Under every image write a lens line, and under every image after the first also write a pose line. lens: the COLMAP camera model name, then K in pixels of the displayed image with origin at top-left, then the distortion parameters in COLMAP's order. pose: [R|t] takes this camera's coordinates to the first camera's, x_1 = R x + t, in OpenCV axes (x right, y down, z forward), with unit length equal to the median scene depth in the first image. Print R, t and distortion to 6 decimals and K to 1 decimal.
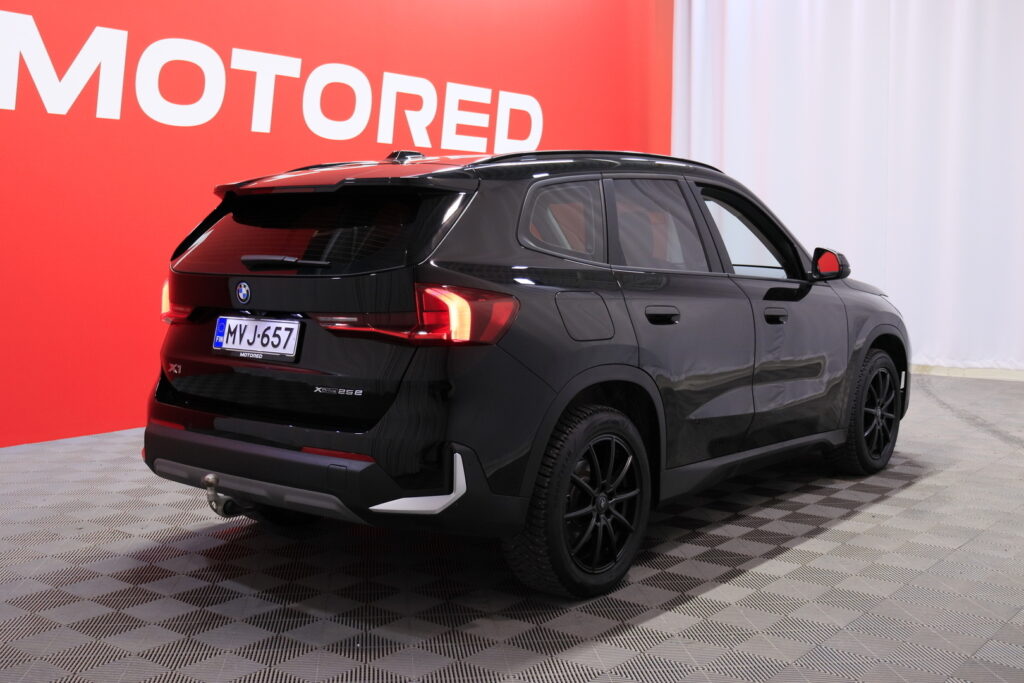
lens RADIAL K [[1141.5, 0, 512.0], [0, 1141.5, 341.5], [0, 0, 1]] dist [0.003473, 0.003826]
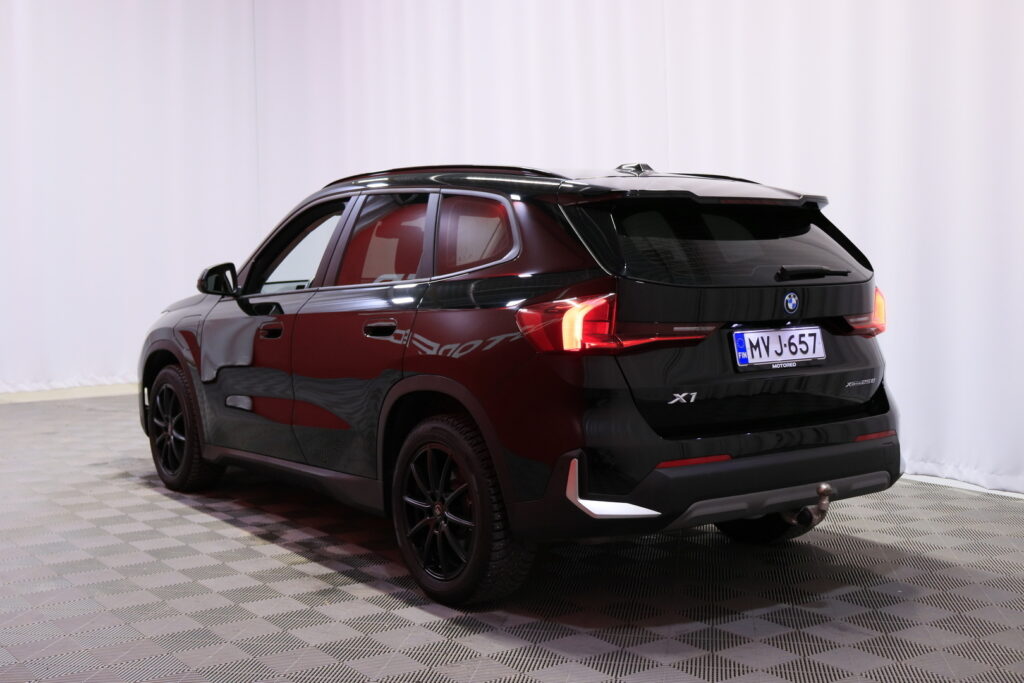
lens RADIAL K [[1296.4, 0, 512.0], [0, 1296.4, 341.5], [0, 0, 1]] dist [0.028102, 0.022694]
pose [[0.257412, -0.070059, 0.963759, -1.401342], [0.096694, 0.994230, 0.046448, -0.085661], [-0.961452, 0.081234, 0.262701, 0.936991]]
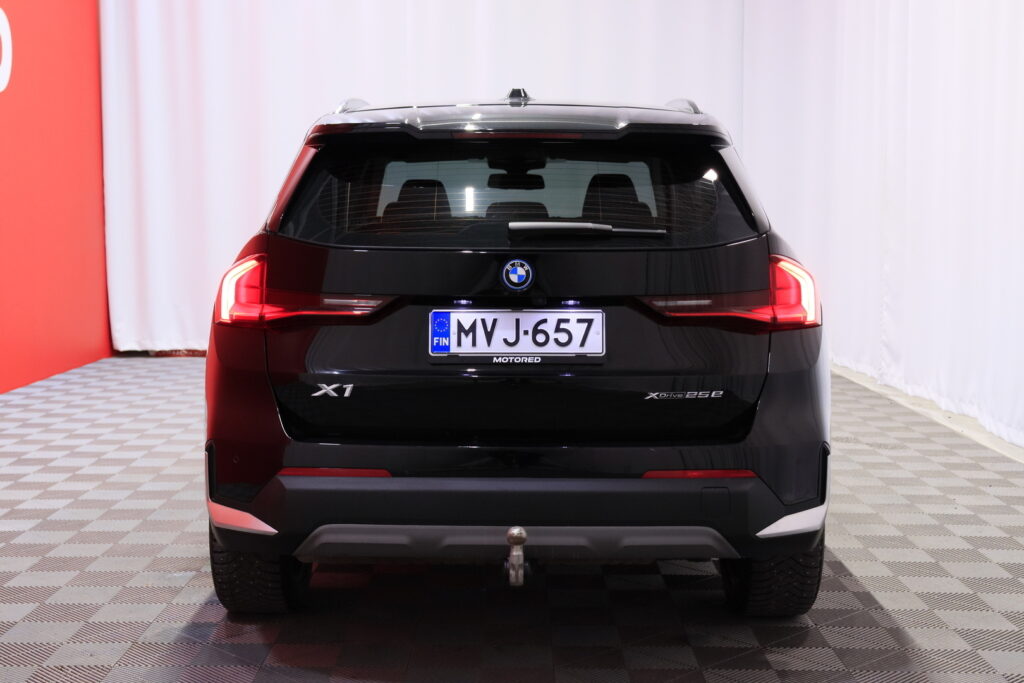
lens RADIAL K [[1394.9, 0, 512.0], [0, 1394.9, 341.5], [0, 0, 1]] dist [-0.039032, 0.391878]
pose [[0.788713, -0.056545, 0.612156, -0.783131], [0.055416, 0.998246, 0.020810, -0.018437], [-0.612259, 0.017511, 0.790463, 0.299482]]
